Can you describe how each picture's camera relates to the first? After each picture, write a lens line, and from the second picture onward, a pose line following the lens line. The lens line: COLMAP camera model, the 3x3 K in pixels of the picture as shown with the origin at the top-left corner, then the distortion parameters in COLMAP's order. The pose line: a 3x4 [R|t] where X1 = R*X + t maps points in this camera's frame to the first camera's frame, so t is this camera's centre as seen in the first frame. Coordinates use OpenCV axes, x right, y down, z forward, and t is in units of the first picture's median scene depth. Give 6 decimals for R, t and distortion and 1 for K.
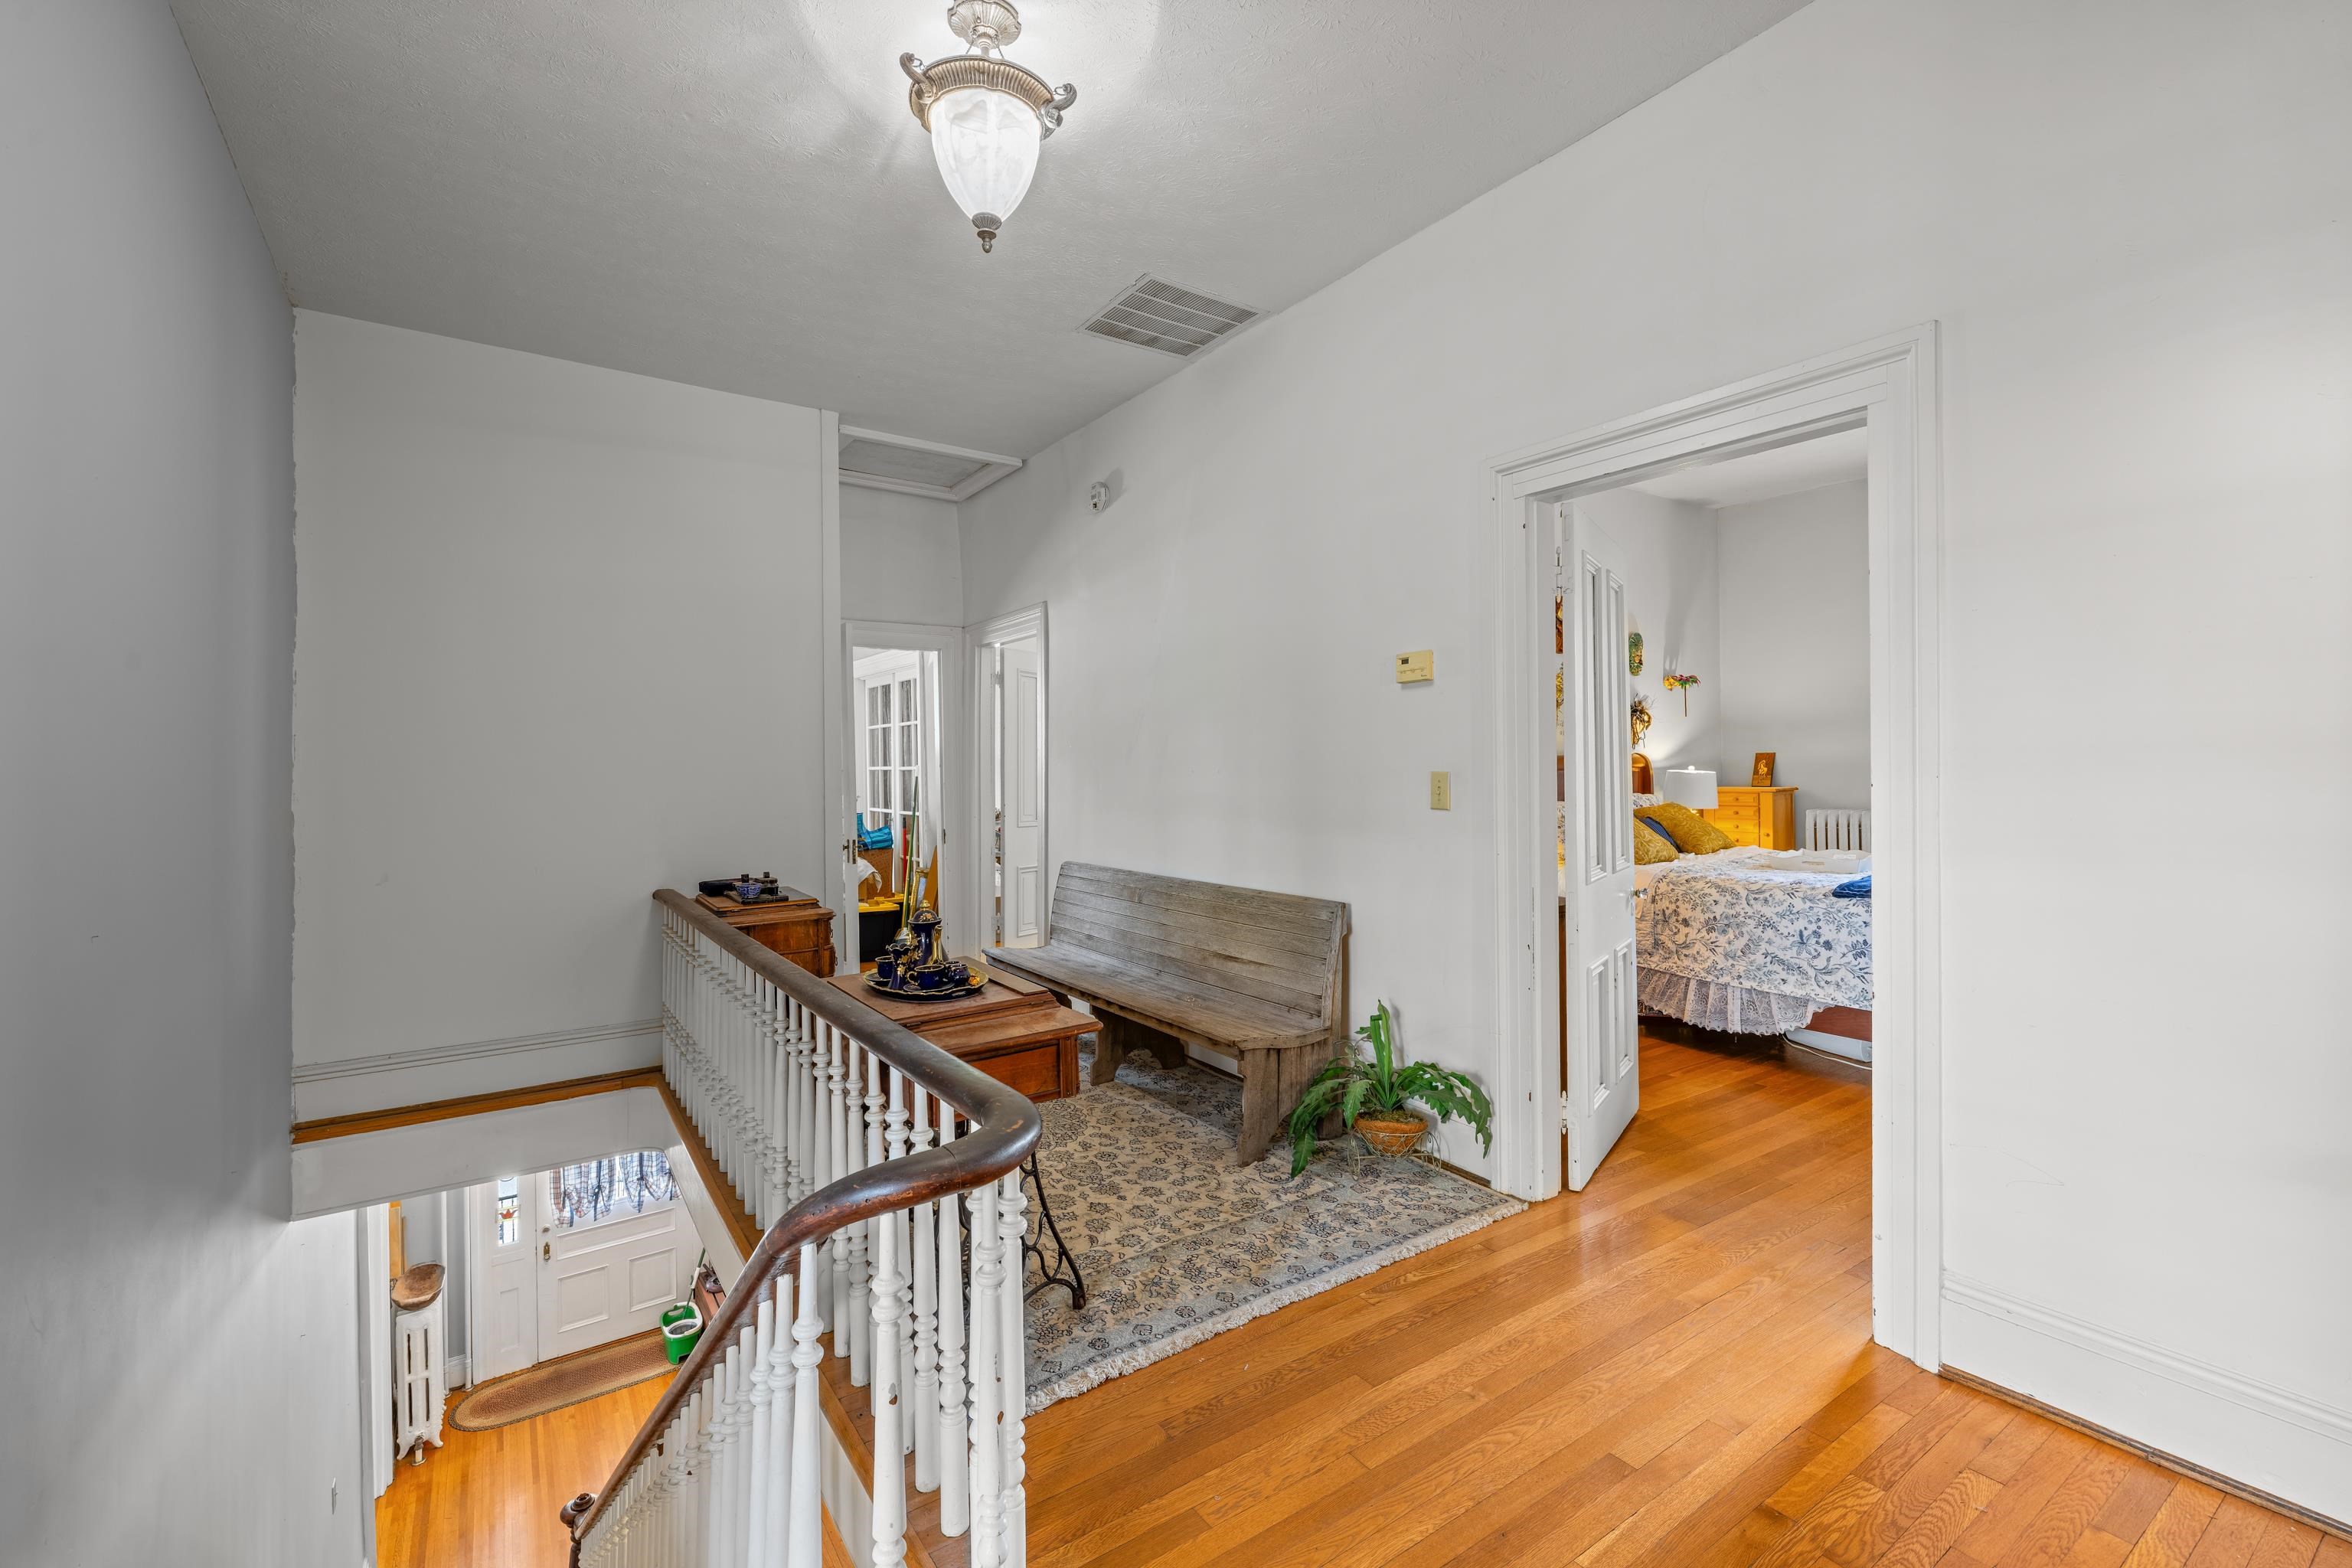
lens RADIAL K [[1003.7, 0, 1177.4], [0, 1003.7, 772.2], [0, 0, 1]] dist [-0.001236, 0.000215]
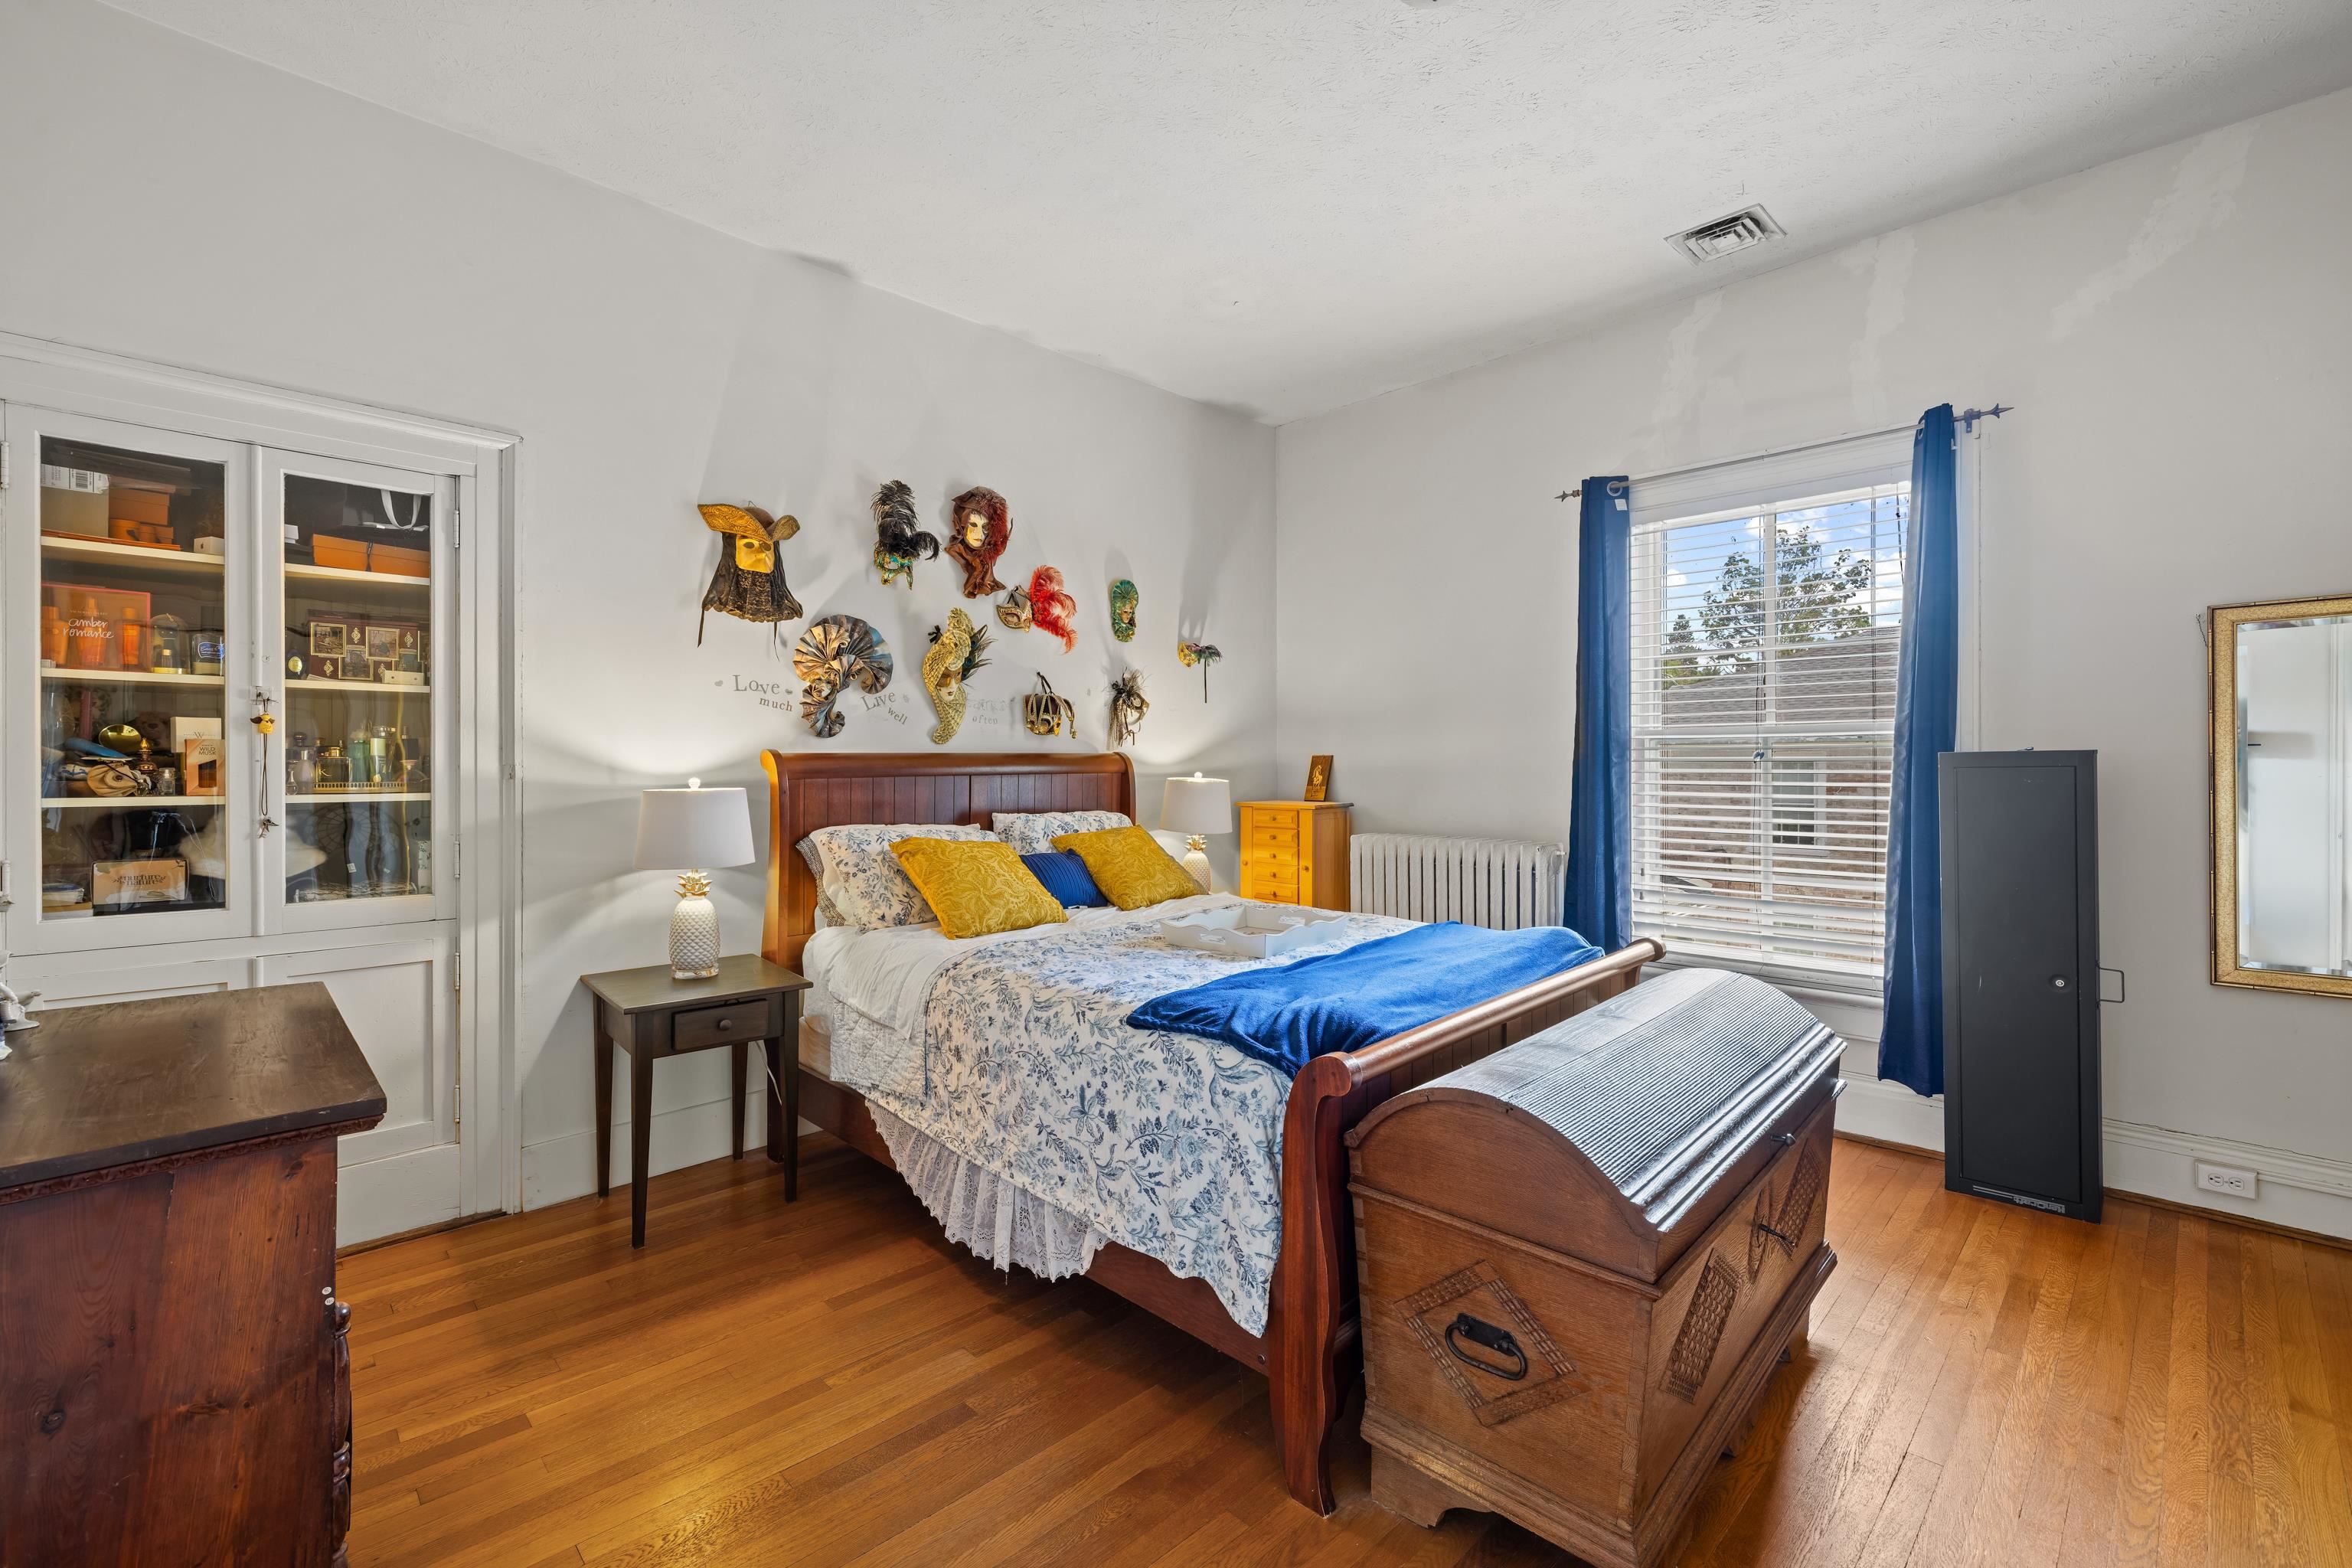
lens RADIAL K [[1003.7, 0, 1177.4], [0, 1003.7, 772.2], [0, 0, 1]] dist [-0.001236, 0.000215]
pose [[0.983466, 0.014818, 0.180488, 0.560289], [-0.014524, 0.999890, -0.002952, -0.005621], [-0.180512, 0.000282, 0.983573, 0.465701]]
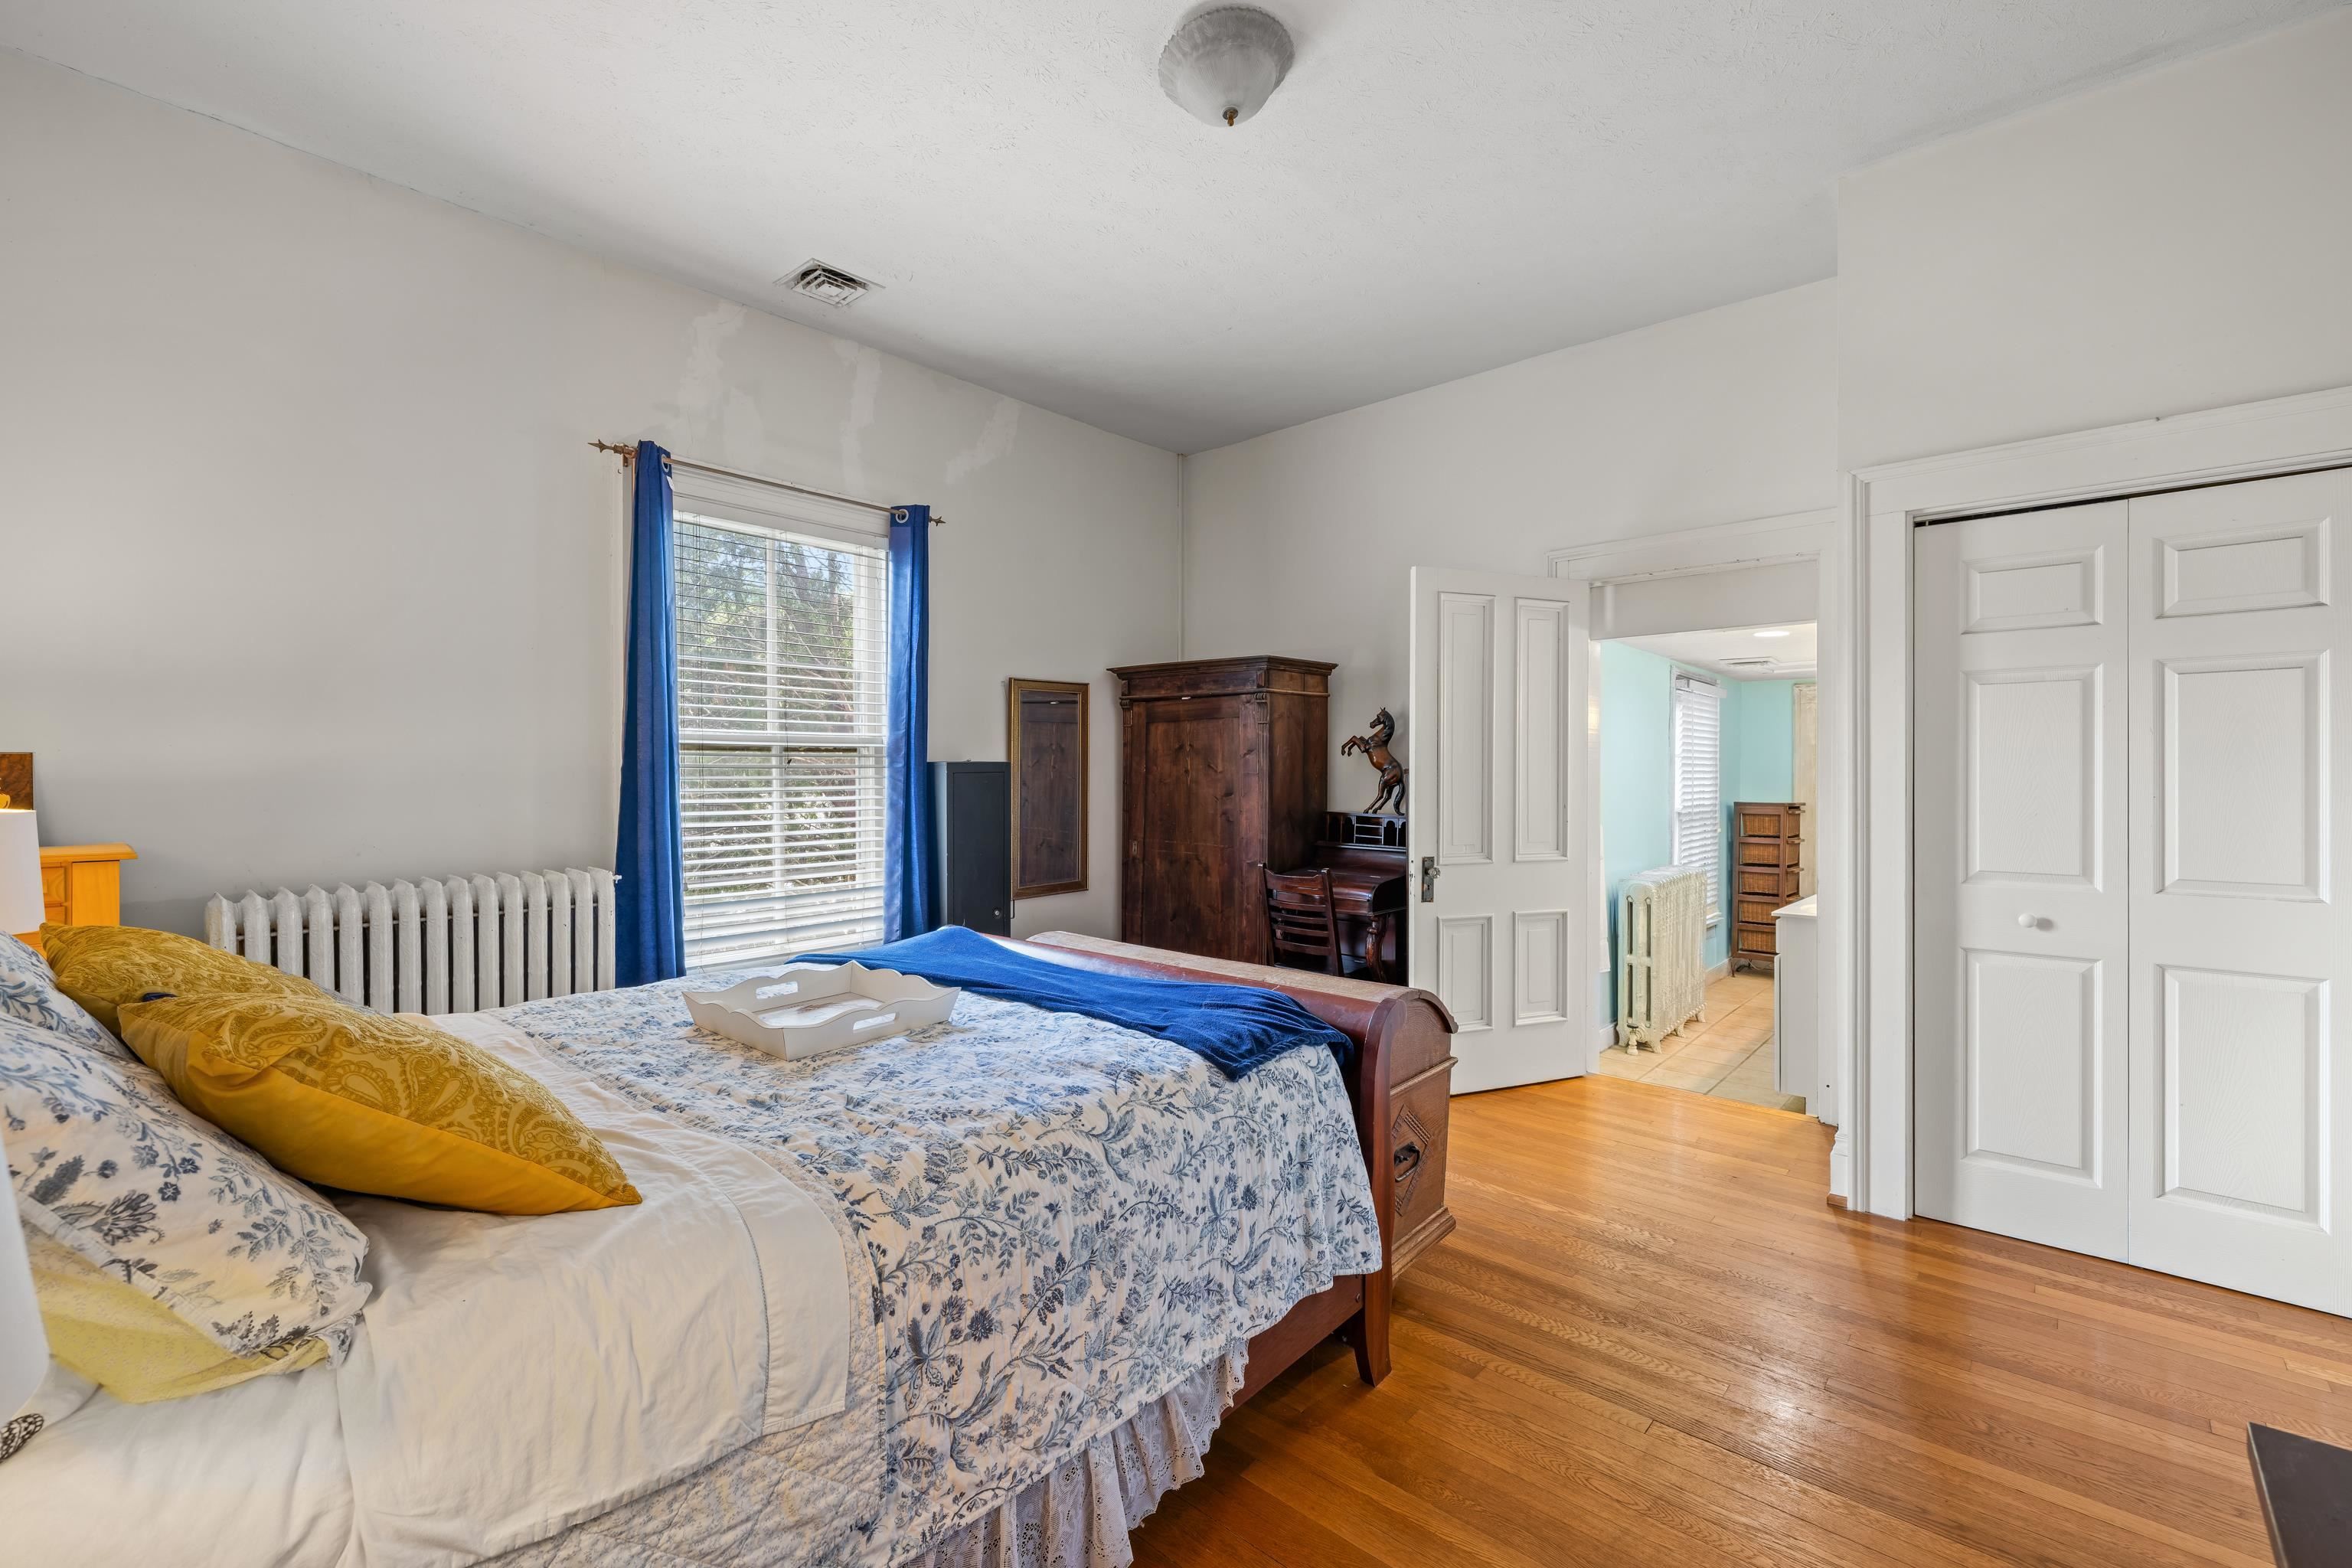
lens RADIAL K [[1003.7, 0, 1177.4], [0, 1003.7, 772.2], [0, 0, 1]] dist [-0.001236, 0.000215]
pose [[-0.254666, 0.014849, 0.966915, 0.224320], [0.009995, 0.999869, -0.012722, -0.005906], [-0.966978, 0.006425, -0.254781, 1.090181]]
